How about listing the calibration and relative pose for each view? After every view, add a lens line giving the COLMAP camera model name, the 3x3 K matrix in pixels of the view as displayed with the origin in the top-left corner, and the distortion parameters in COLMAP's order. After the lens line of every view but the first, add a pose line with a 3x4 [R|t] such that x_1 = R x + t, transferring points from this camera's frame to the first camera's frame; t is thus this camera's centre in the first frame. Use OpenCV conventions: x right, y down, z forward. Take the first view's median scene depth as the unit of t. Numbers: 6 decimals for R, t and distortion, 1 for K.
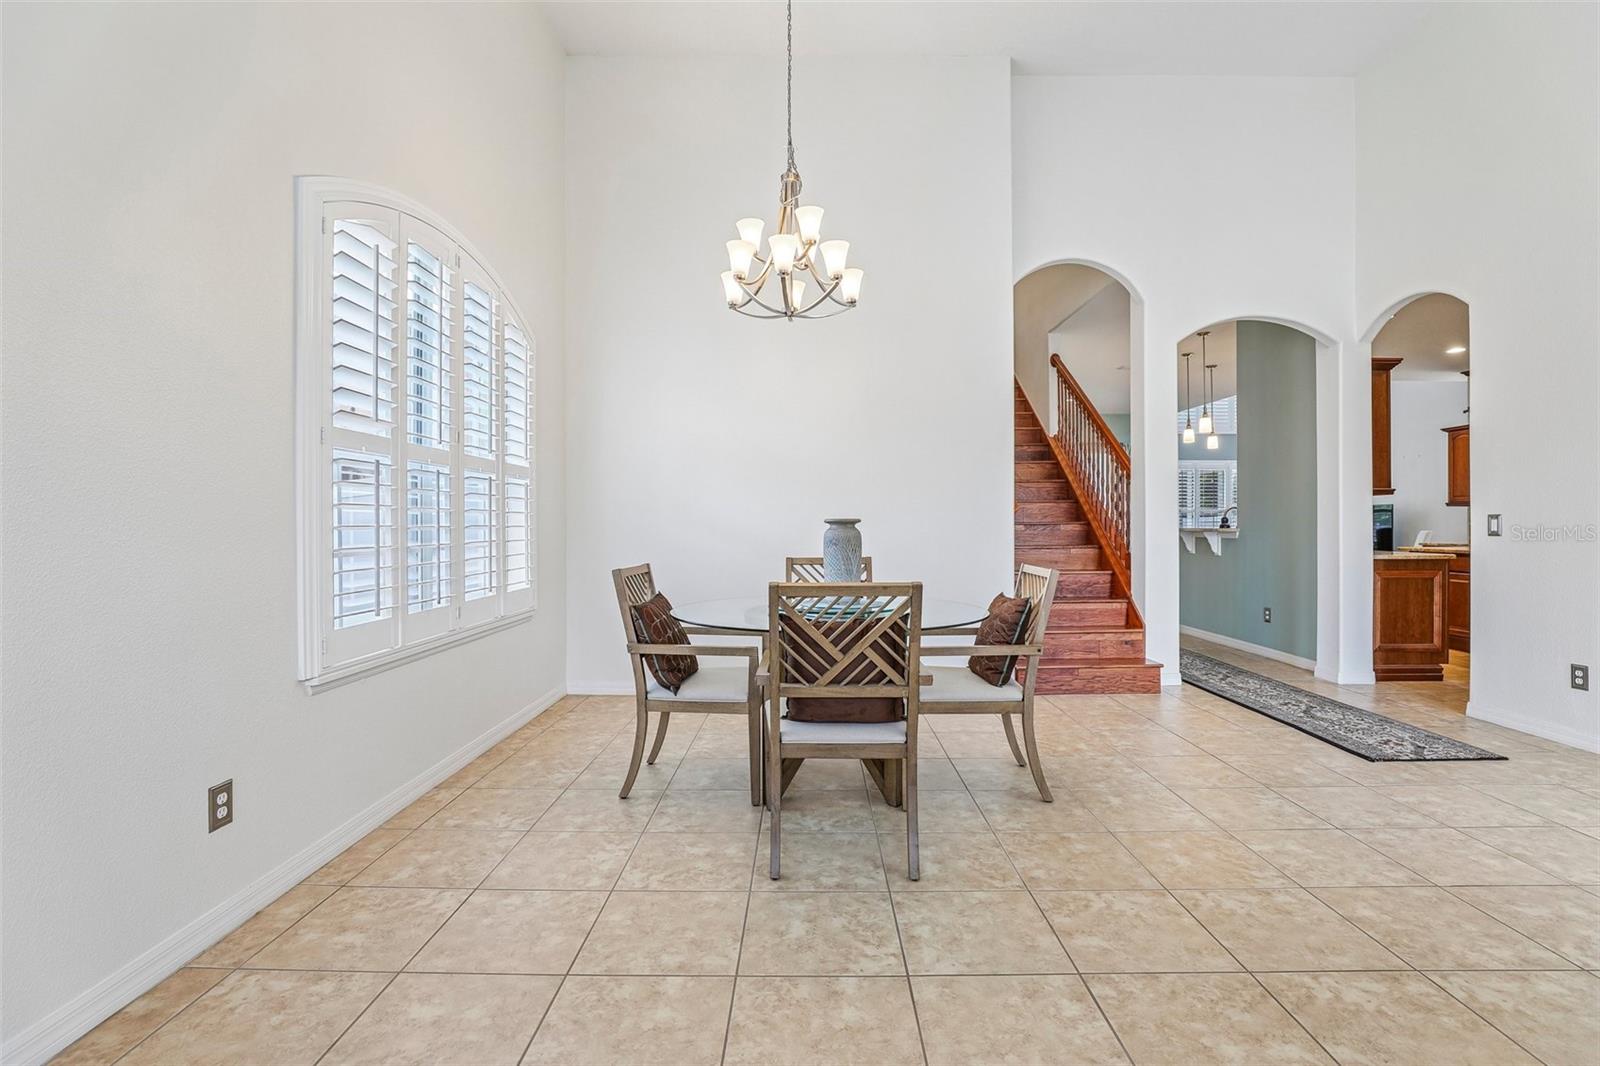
lens RADIAL K [[727.7, 0, 801.0], [0, 727.7, 528.8], [0, 0, 1]] dist [-0.044452, 0.013220]
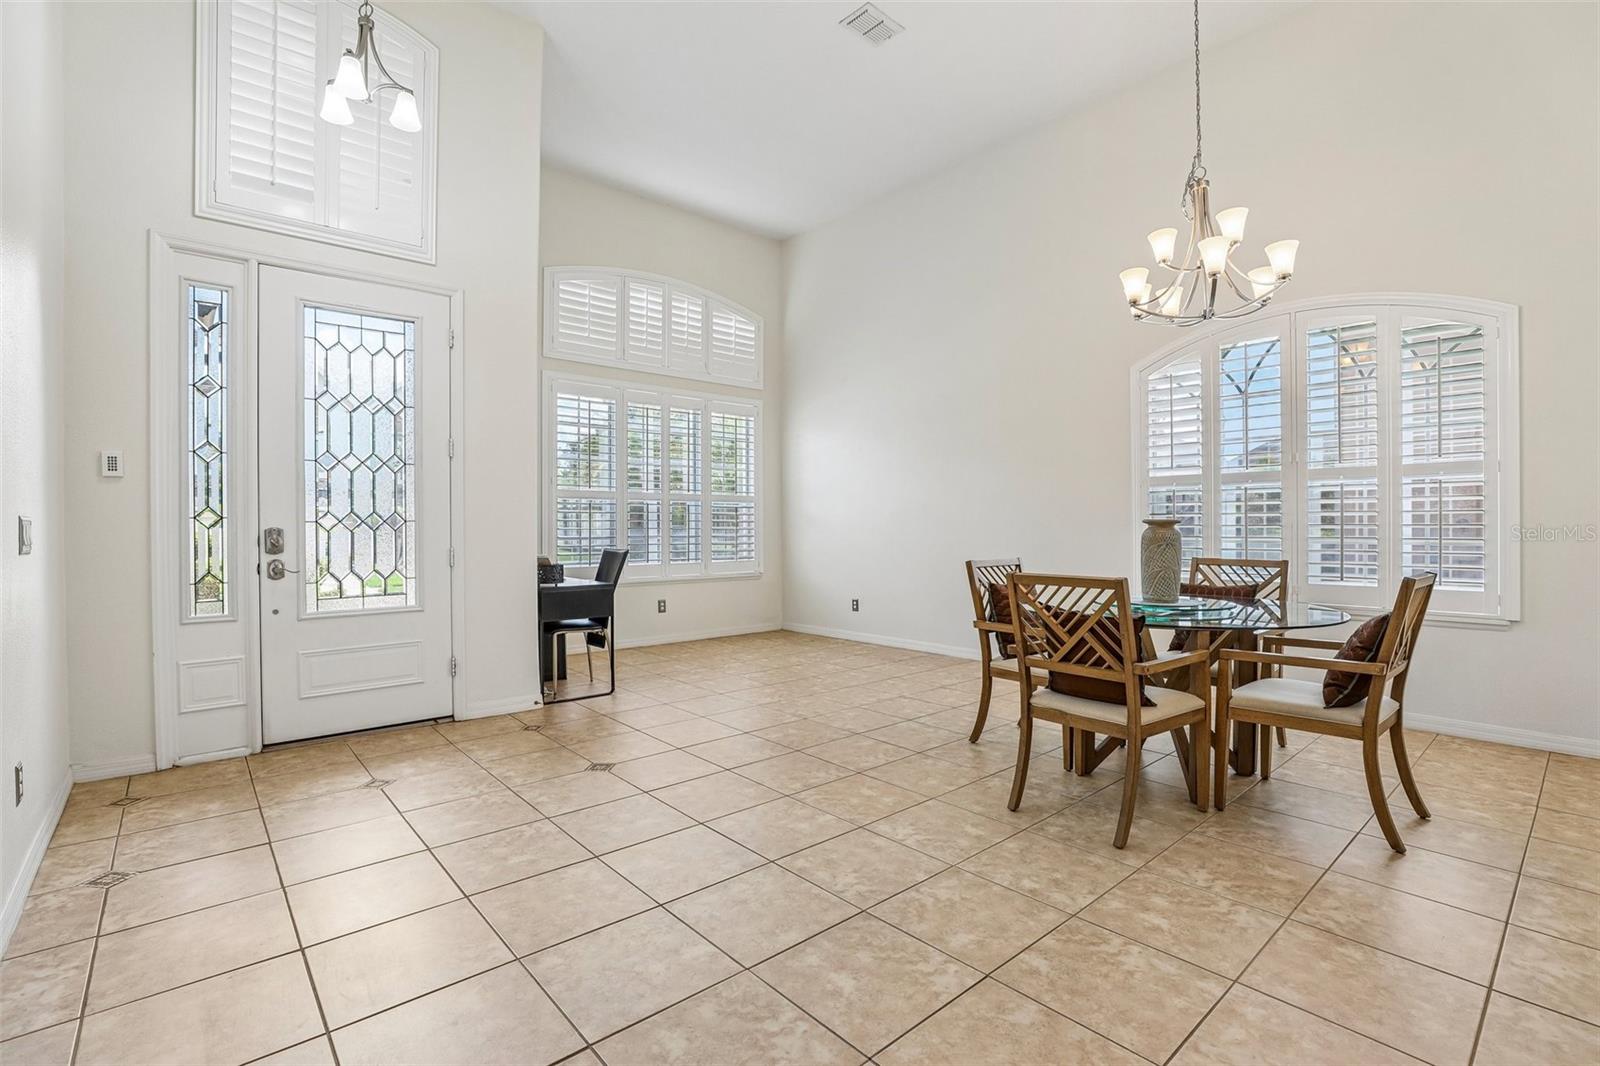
lens RADIAL K [[727.7, 0, 801.0], [0, 727.7, 528.8], [0, 0, 1]] dist [-0.044452, 0.013220]
pose [[-0.745702, 0.007308, -0.666239, 1.206561], [0.002830, 0.999966, 0.007802, -0.010335], [0.666274, 0.003933, -0.745697, 1.537593]]
